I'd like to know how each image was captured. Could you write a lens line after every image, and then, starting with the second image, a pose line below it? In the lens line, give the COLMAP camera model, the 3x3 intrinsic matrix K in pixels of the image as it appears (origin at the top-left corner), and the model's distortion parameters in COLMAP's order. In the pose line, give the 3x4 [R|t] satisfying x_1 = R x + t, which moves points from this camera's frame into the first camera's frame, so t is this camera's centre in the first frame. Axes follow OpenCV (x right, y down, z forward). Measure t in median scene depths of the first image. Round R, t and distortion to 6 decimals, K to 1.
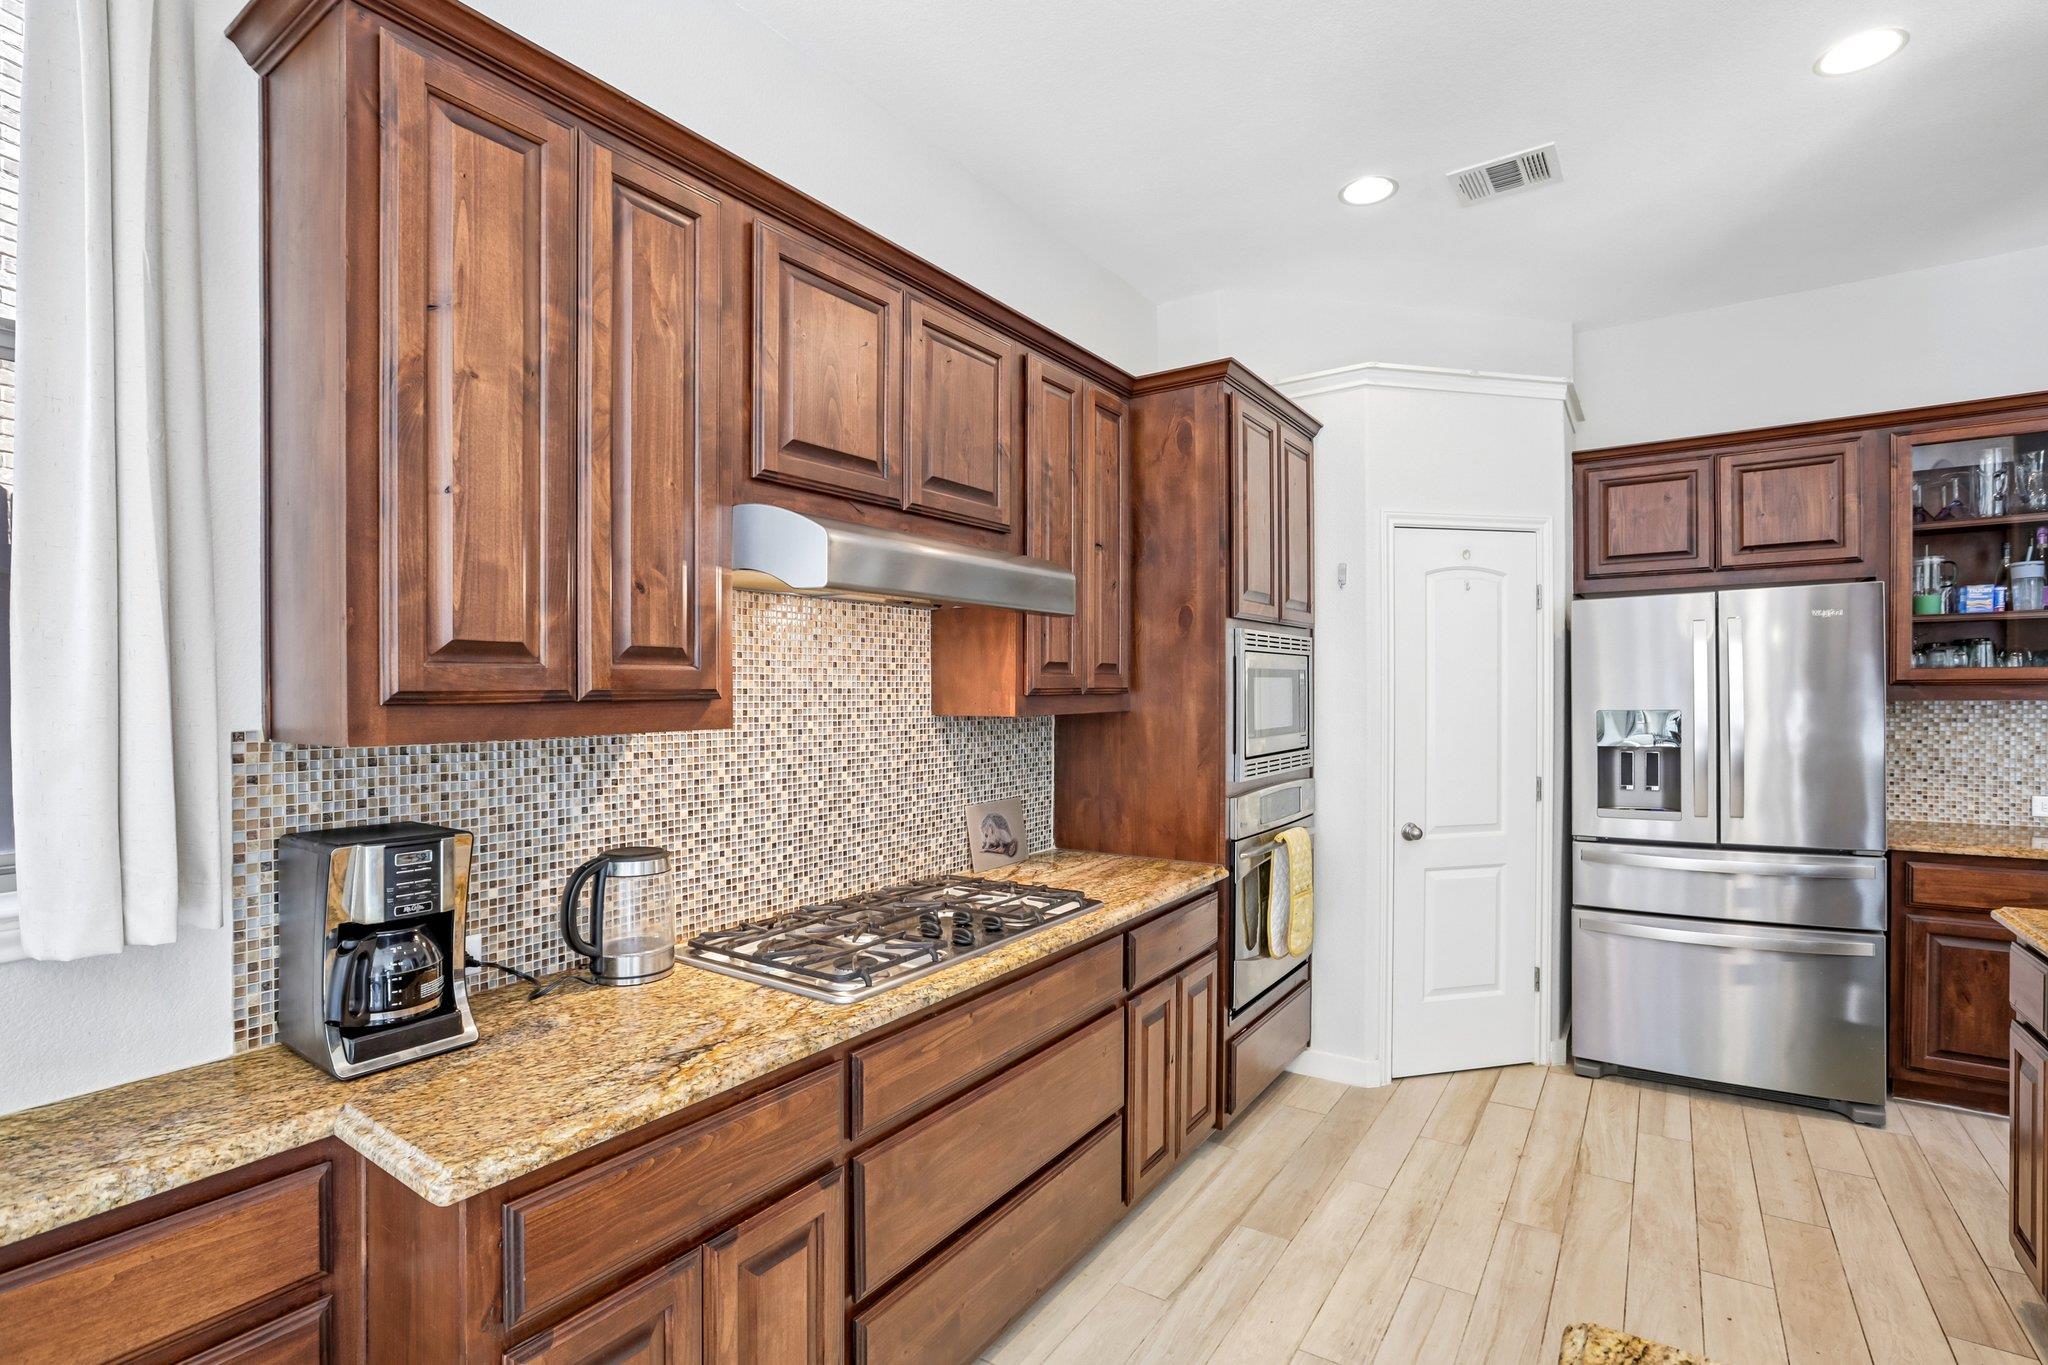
lens RADIAL K [[985.9, 0, 1045.8], [0, 985.9, 695.0], [0, 0, 1]] dist [-0.002287, -0.000402]
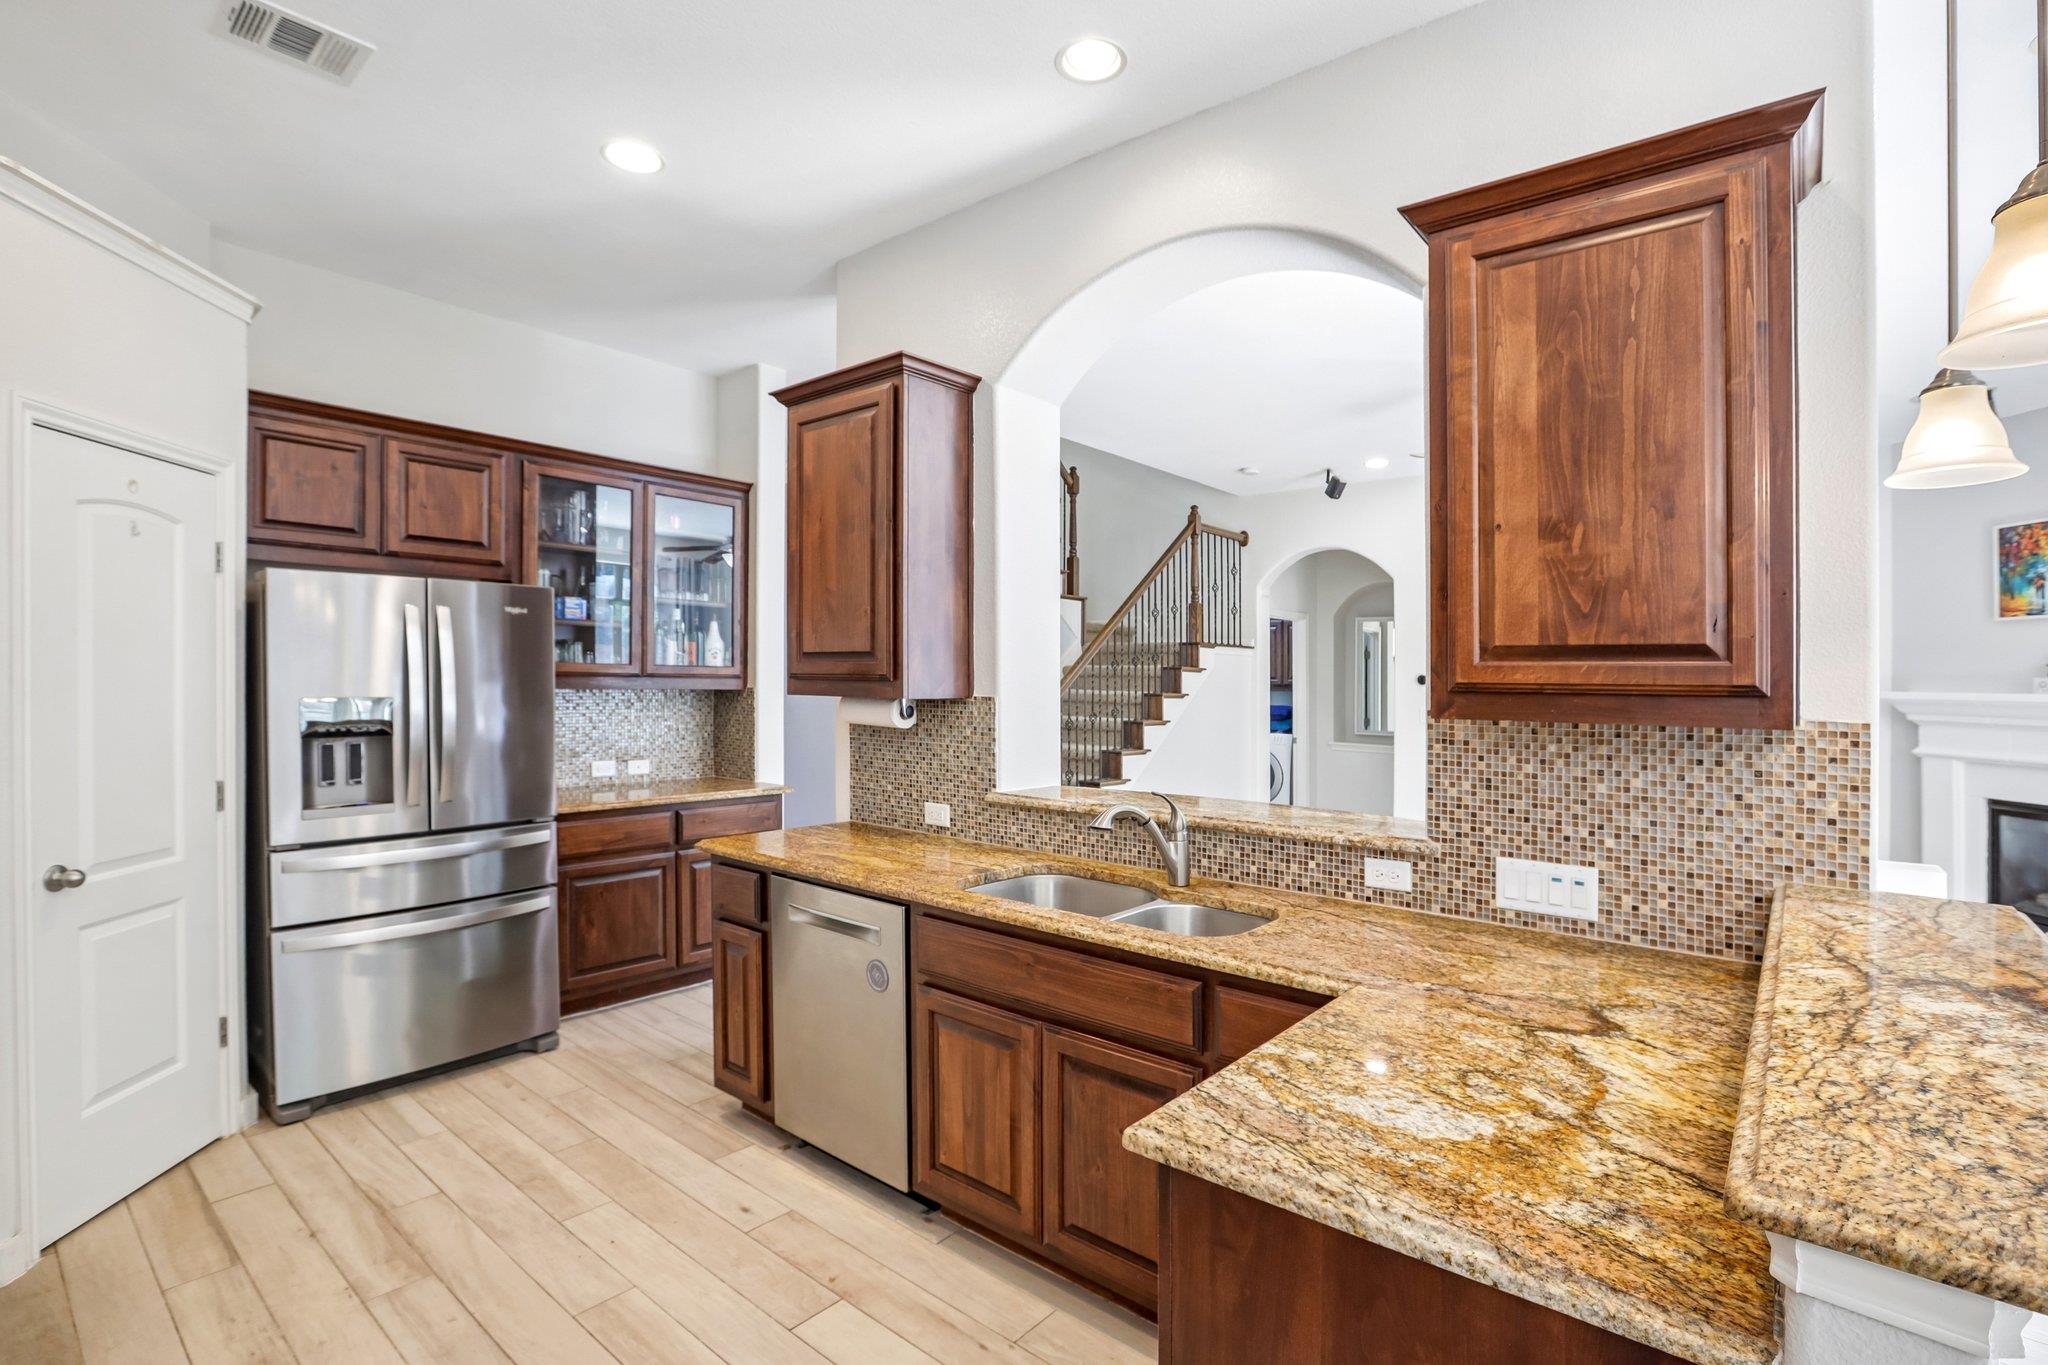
lens RADIAL K [[985.9, 0, 1045.8], [0, 985.9, 695.0], [0, 0, 1]] dist [-0.002287, -0.000402]
pose [[0.107795, -0.002085, 0.994171, -0.233831], [-0.011831, 0.999924, 0.003380, 0.002011], [-0.994103, -0.012126, 0.107762, 0.253616]]
